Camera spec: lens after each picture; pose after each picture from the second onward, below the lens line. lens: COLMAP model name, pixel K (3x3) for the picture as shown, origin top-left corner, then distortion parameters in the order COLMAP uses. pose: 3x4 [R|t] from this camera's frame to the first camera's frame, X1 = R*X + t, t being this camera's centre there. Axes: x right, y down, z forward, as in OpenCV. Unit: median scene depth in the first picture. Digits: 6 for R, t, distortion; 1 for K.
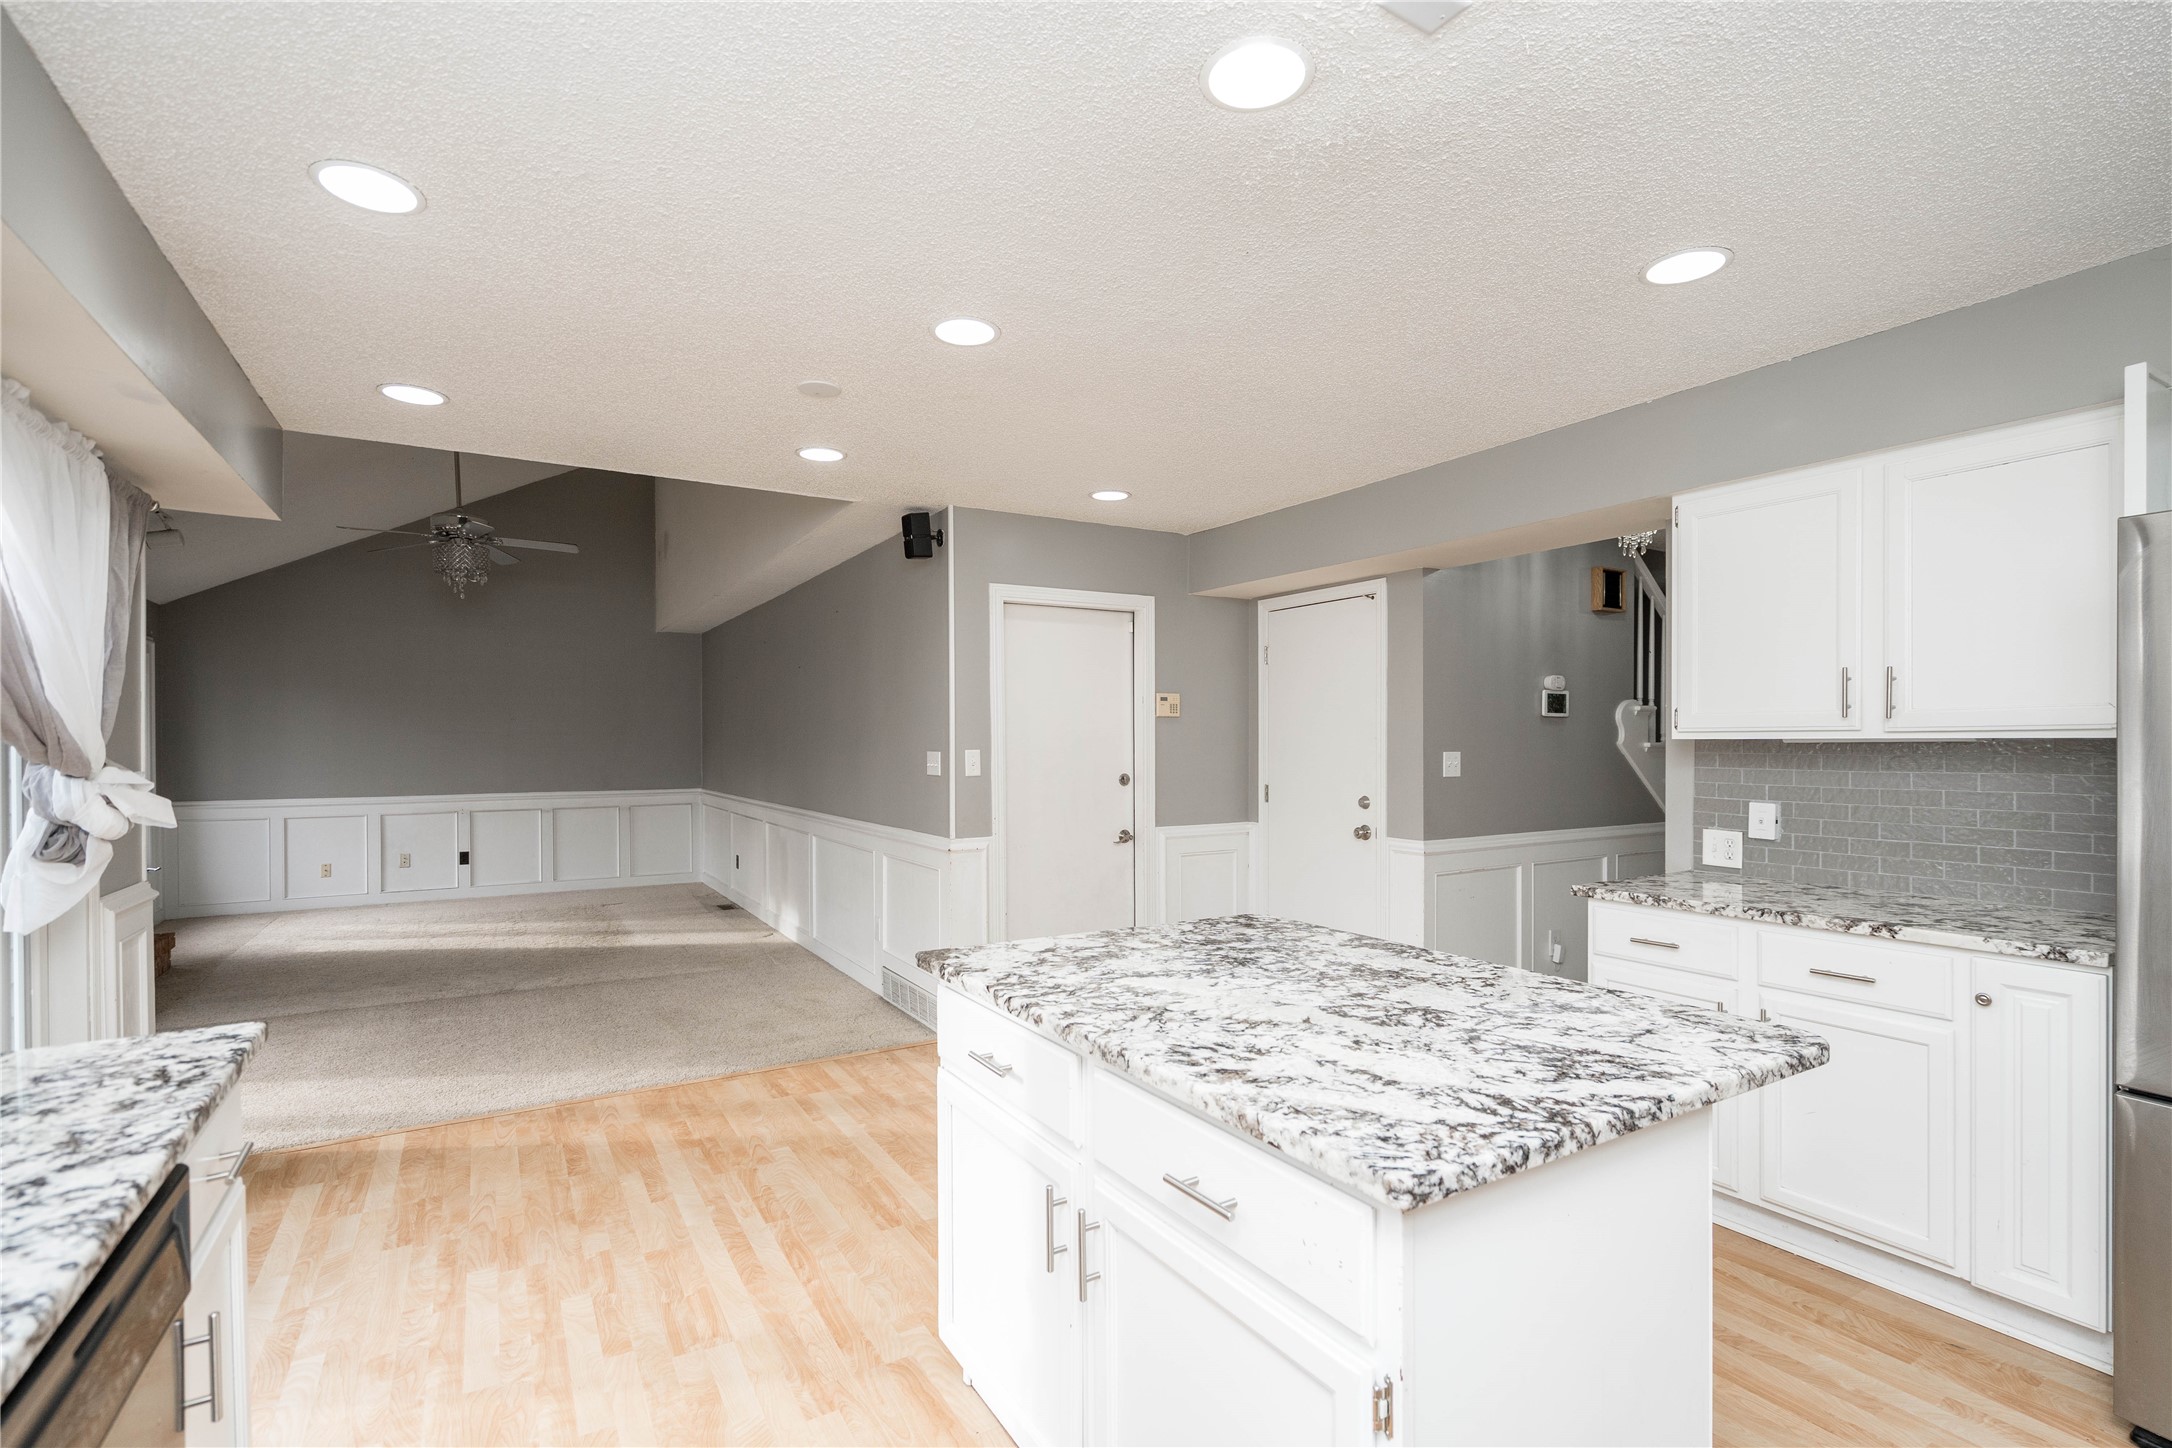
lens RADIAL K [[994.2, 0, 1077.5], [0, 994.2, 744.9], [0, 0, 1]] dist [-0.000676, 0.000141]
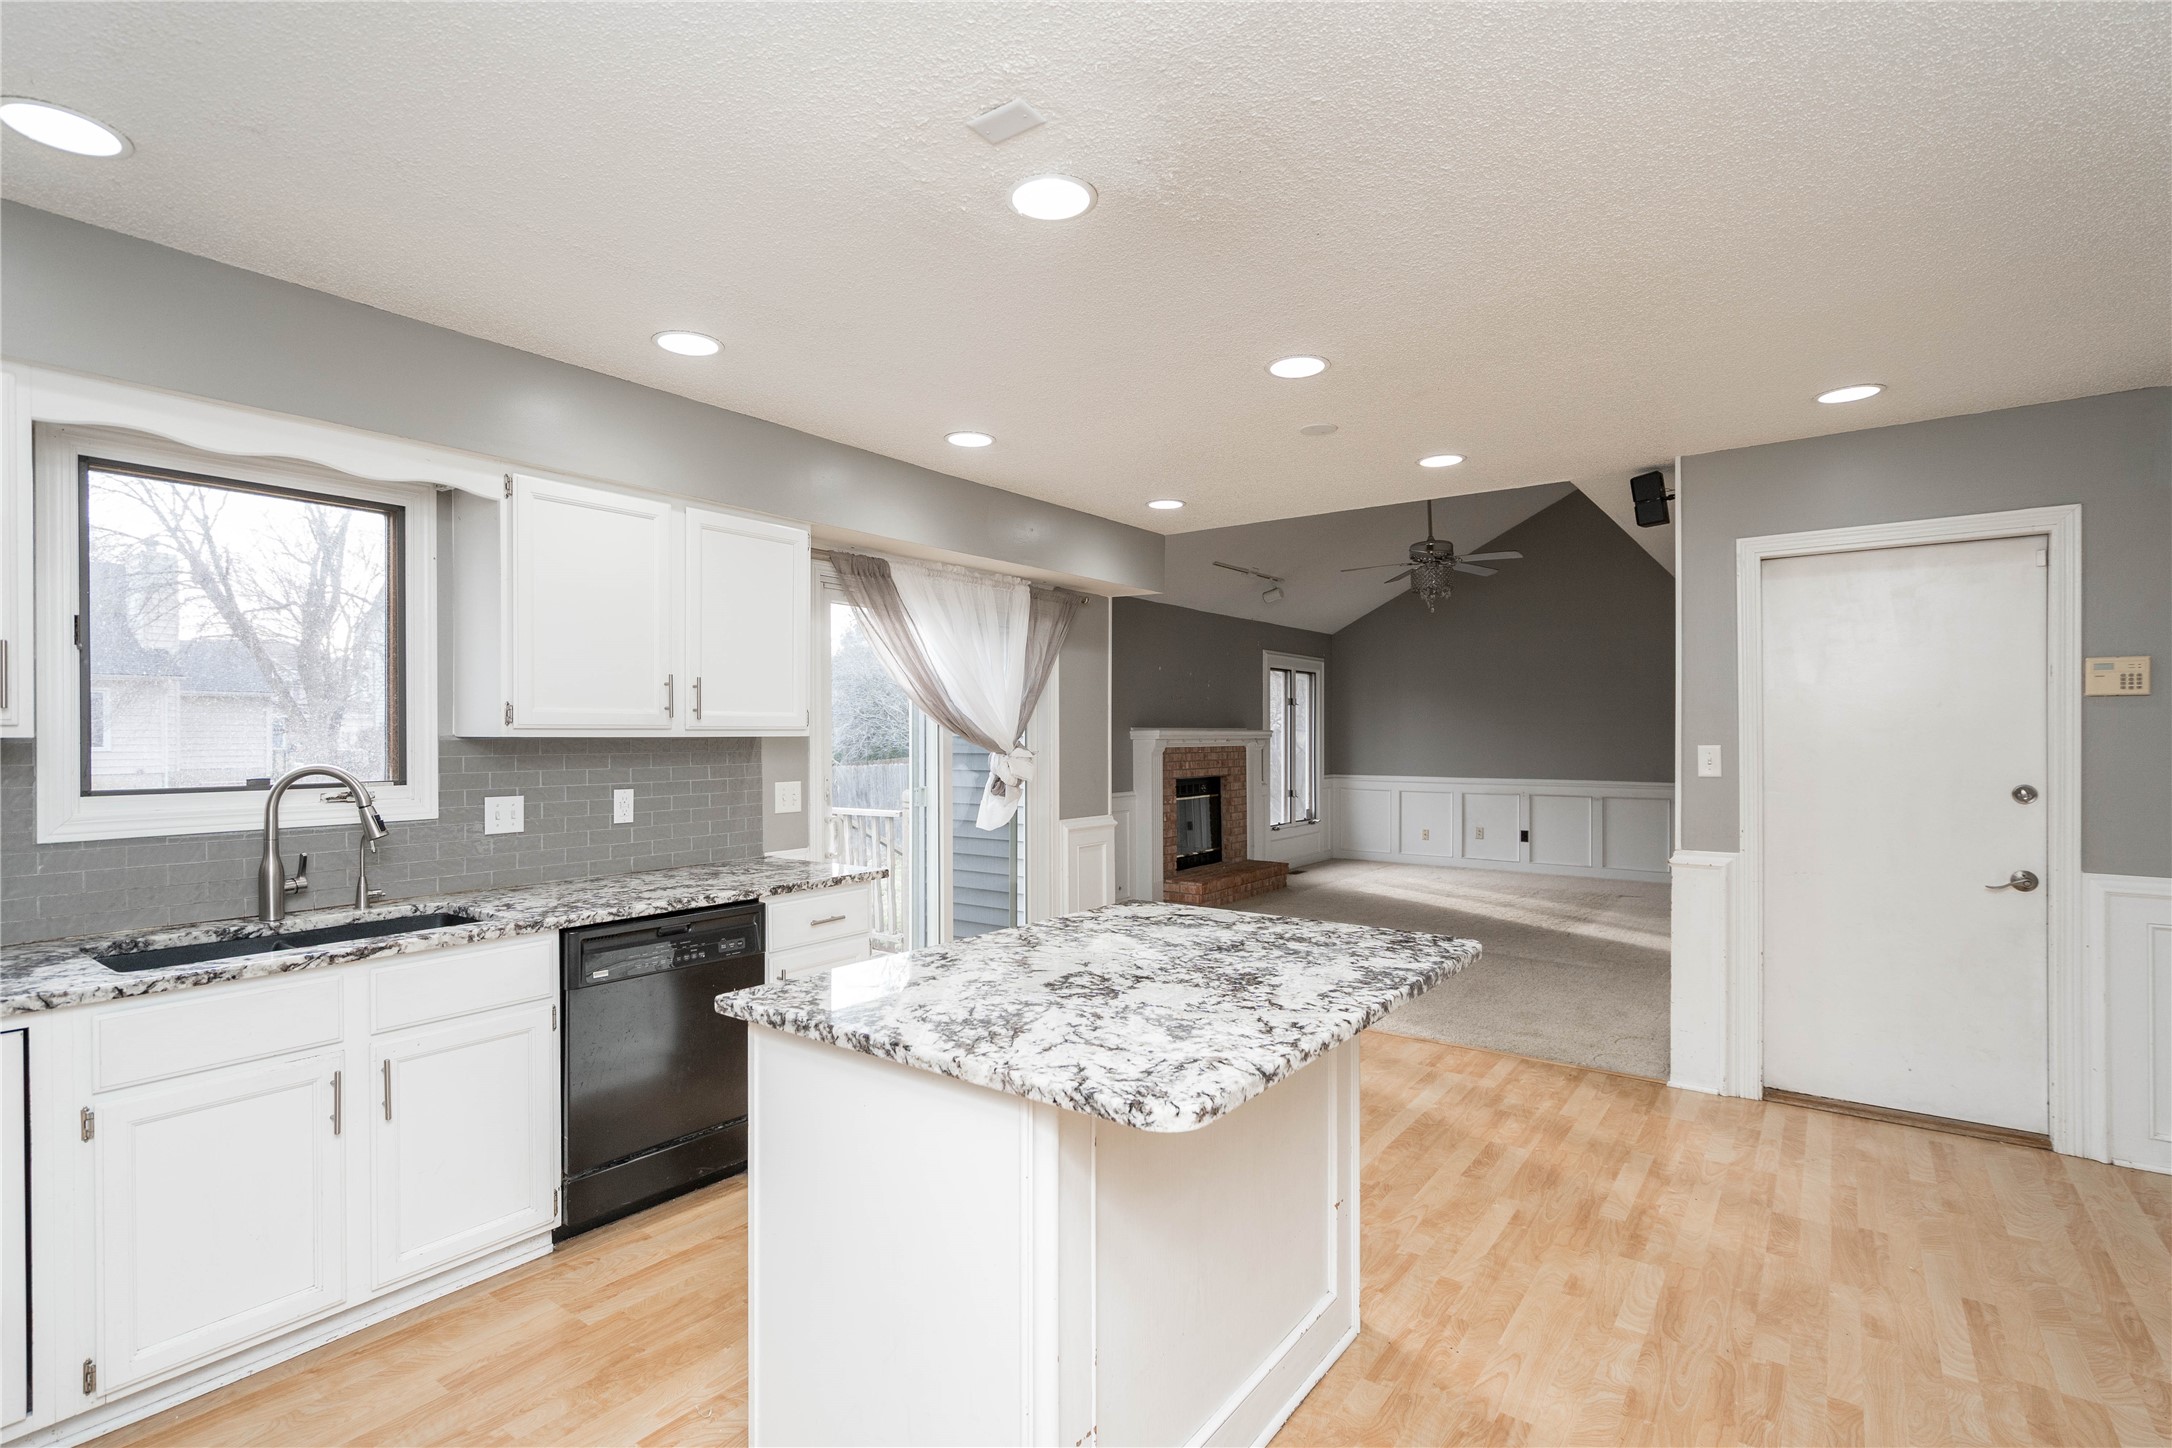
lens RADIAL K [[1021.9, 0, 1086.8], [0, 1021.9, 735.3], [0, 0, 1]] dist [0.001483, 0.000068]
pose [[0.388046, 0.004722, -0.921628, 1.005246], [-0.002735, 0.999988, 0.003972, -0.010981], [0.921636, 0.000979, 0.388054, 0.407252]]
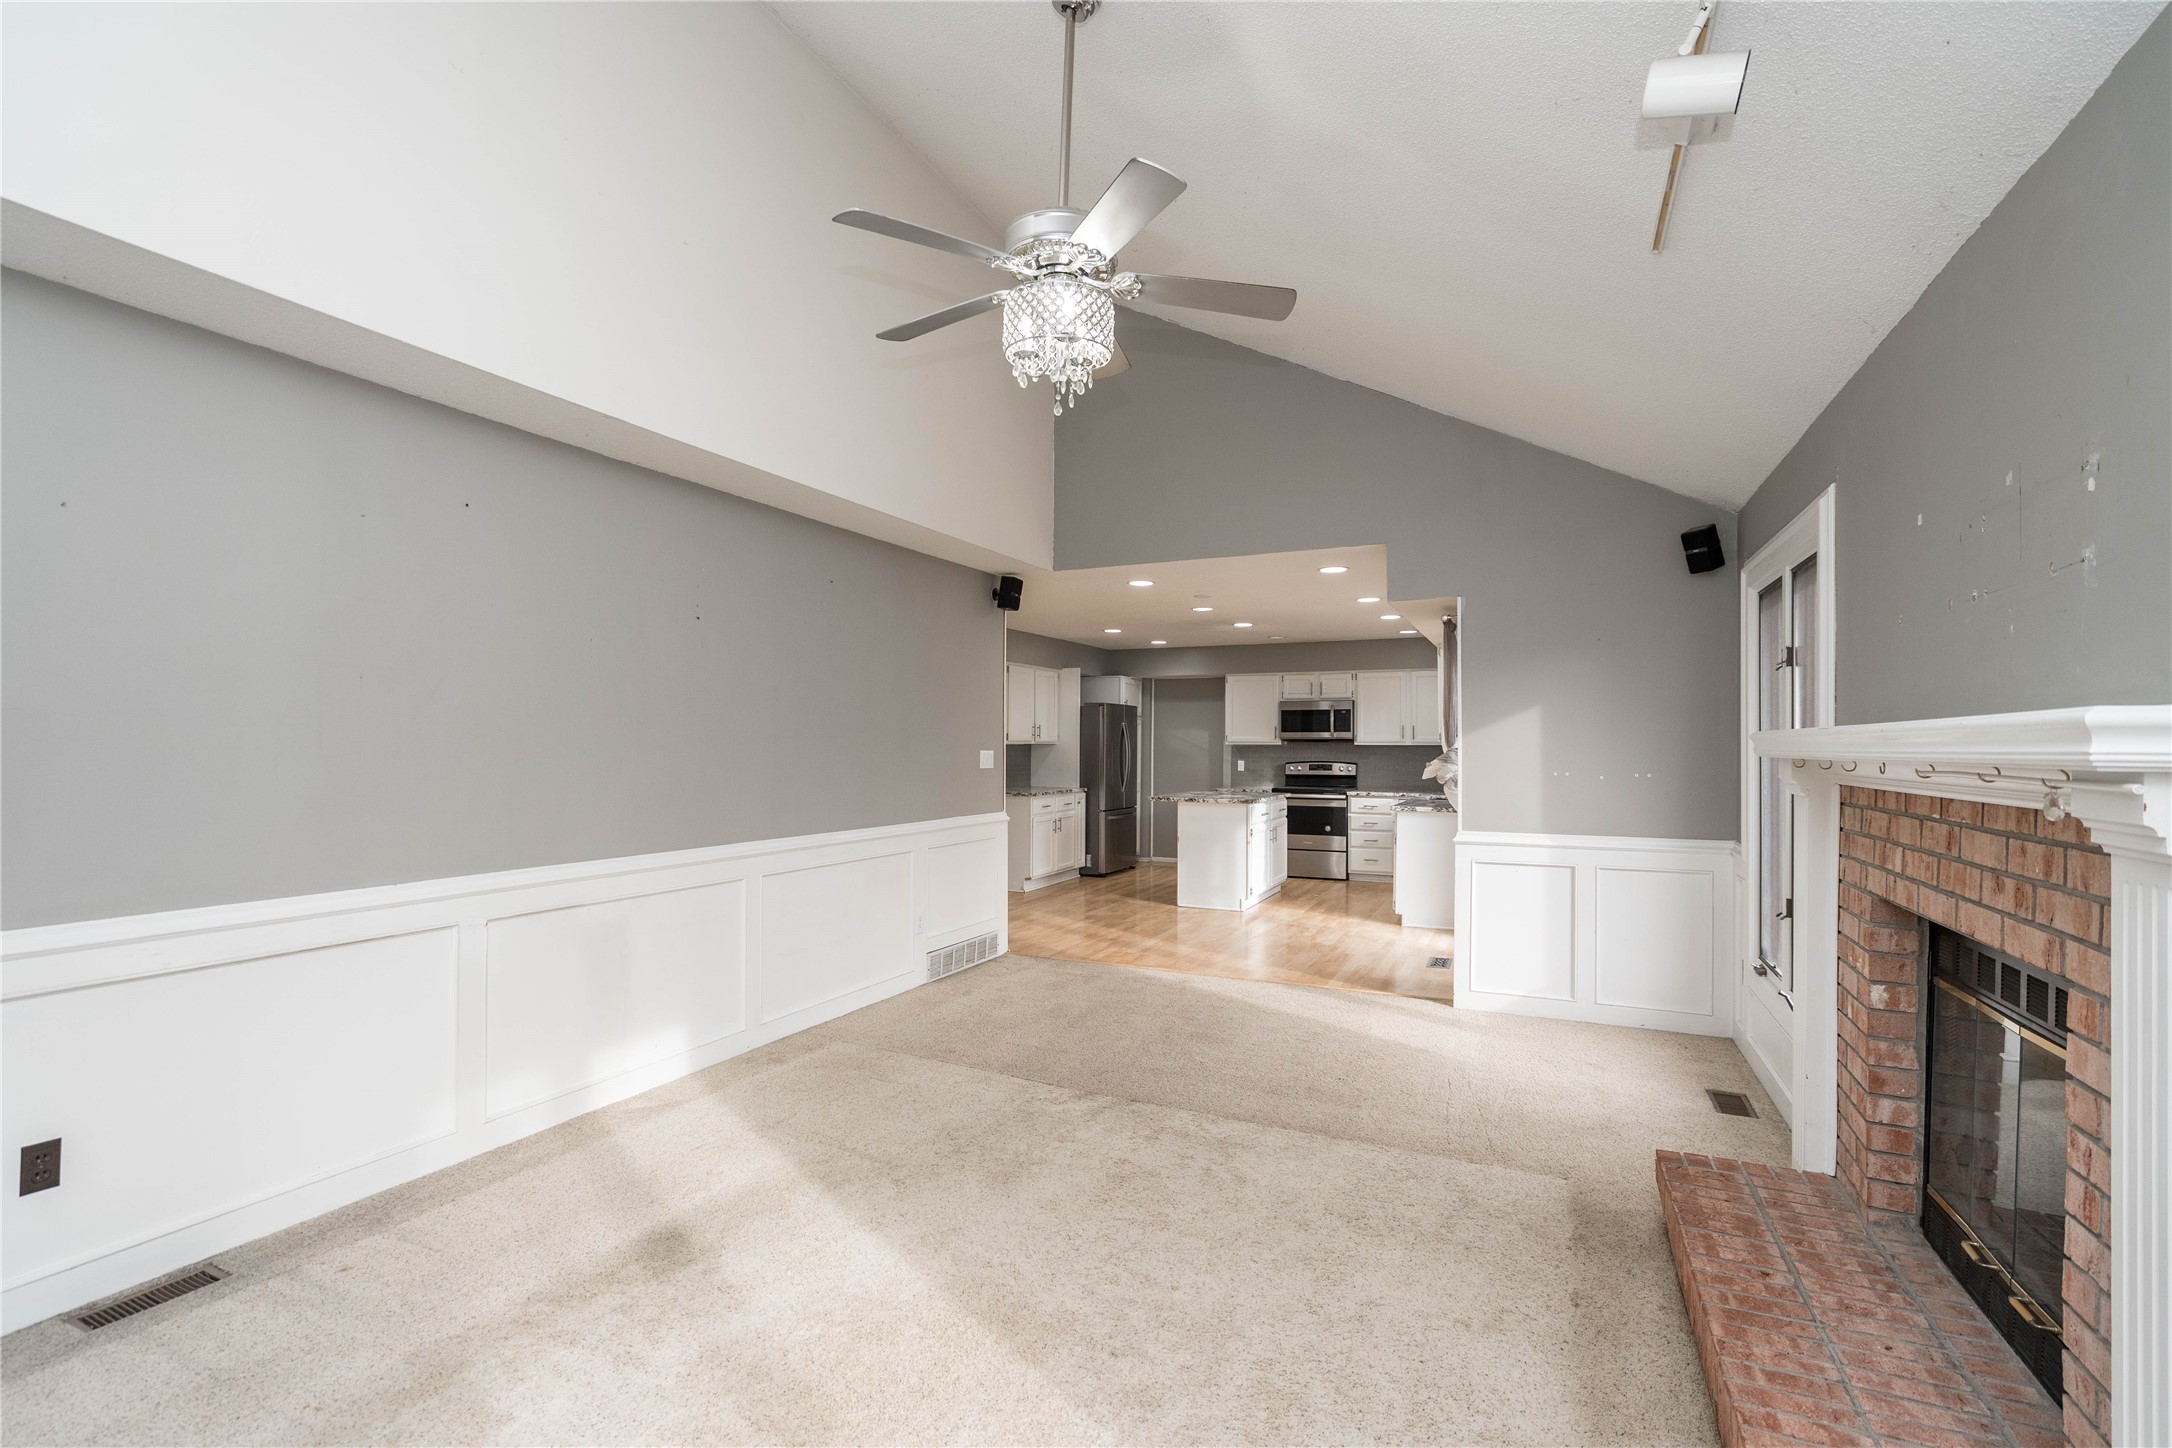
lens RADIAL K [[994.2, 0, 1077.5], [0, 994.2, 744.9], [0, 0, 1]] dist [-0.000676, 0.000141]
pose [[-0.559501, 0.001062, 0.828829, -2.798081], [0.000138, 0.999999, -0.001189, 0.002454], [-0.828830, -0.000551, -0.559501, 3.518034]]
